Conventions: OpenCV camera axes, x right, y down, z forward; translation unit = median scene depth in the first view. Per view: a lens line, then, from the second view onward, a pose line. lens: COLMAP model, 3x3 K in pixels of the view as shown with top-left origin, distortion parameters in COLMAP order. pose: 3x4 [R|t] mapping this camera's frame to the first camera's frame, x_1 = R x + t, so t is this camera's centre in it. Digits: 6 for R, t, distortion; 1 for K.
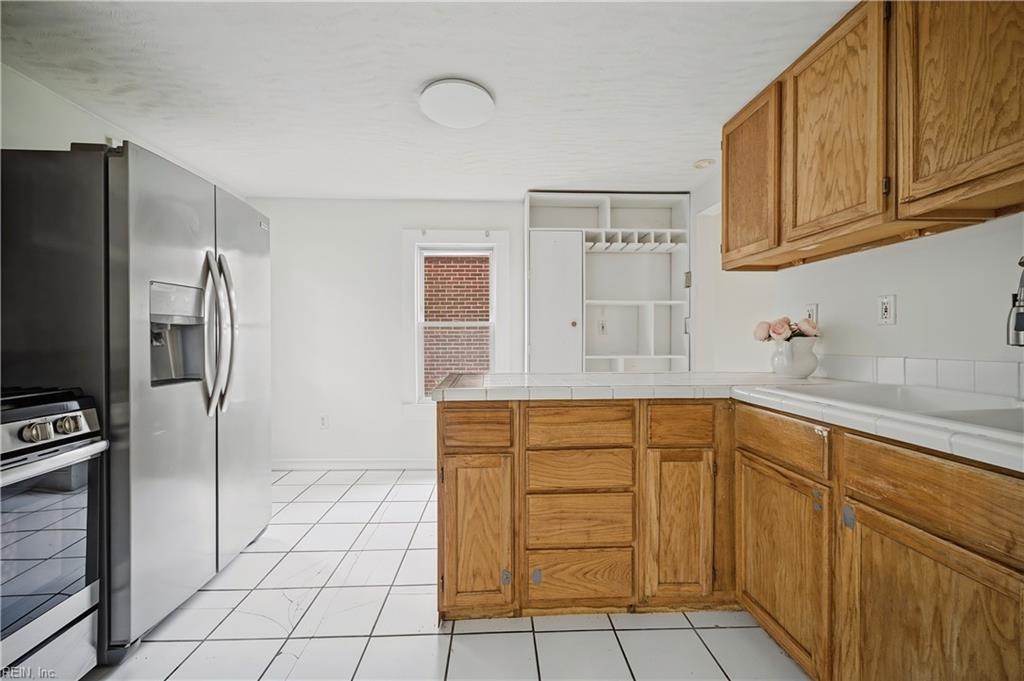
lens RADIAL K [[405.0, 0, 507.0], [0, 405.0, 338.7], [0, 0, 1]] dist [-0.000165, -0.000764]
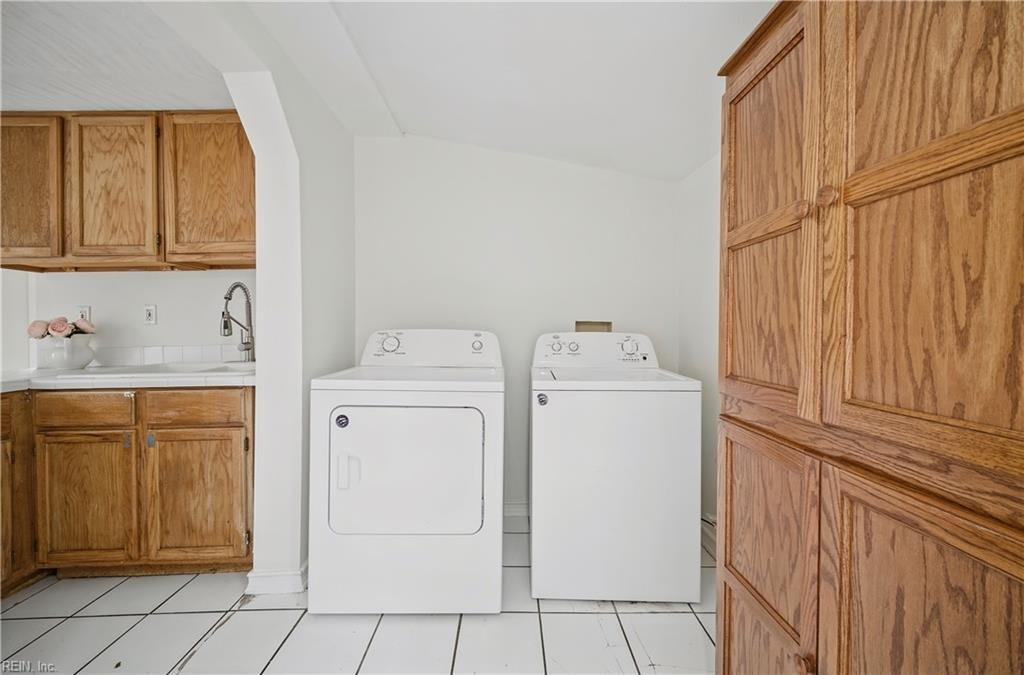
lens RADIAL K [[405.0, 0, 507.8], [0, 405.0, 327.7], [0, 0, 1]] dist [-0.000165, -0.000764]
pose [[0.011877, 0.000262, 0.999929, -0.583318], [0.019785, 0.999804, -0.000497, 0.003837], [-0.999734, 0.019790, 0.011869, -0.358848]]
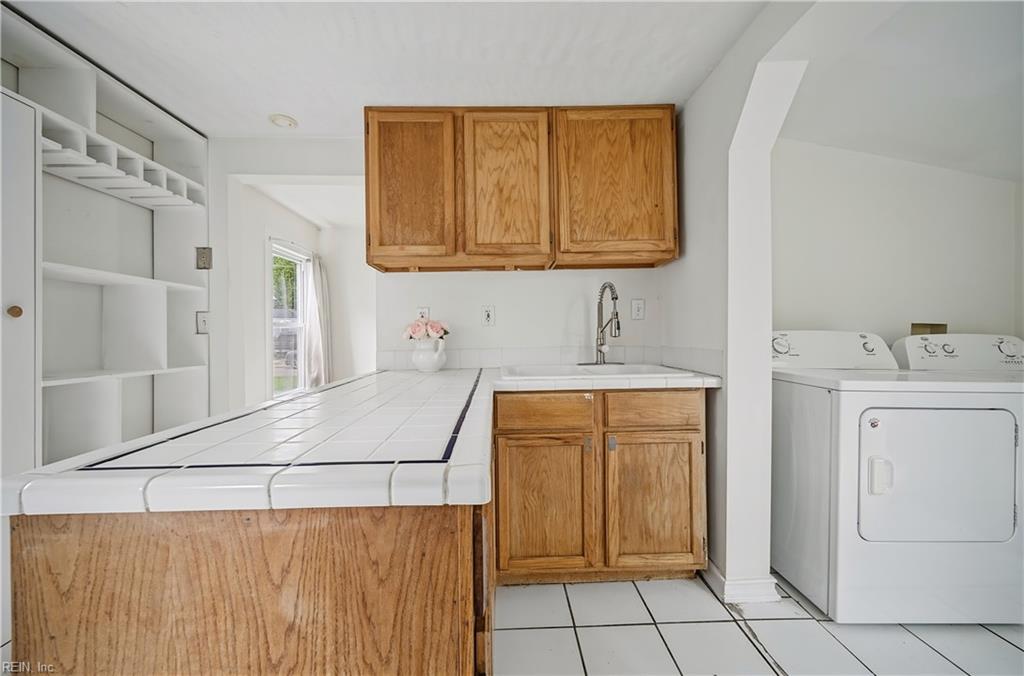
lens RADIAL K [[405.0, 0, 510.0], [0, 405.0, 333.4], [0, 0, 1]] dist [-0.000165, -0.000764]
pose [[0.012803, 0.003406, 0.999912, -0.566612], [0.018366, 0.999825, -0.003641, -0.001591], [-0.999749, 0.018411, 0.012738, 1.004933]]
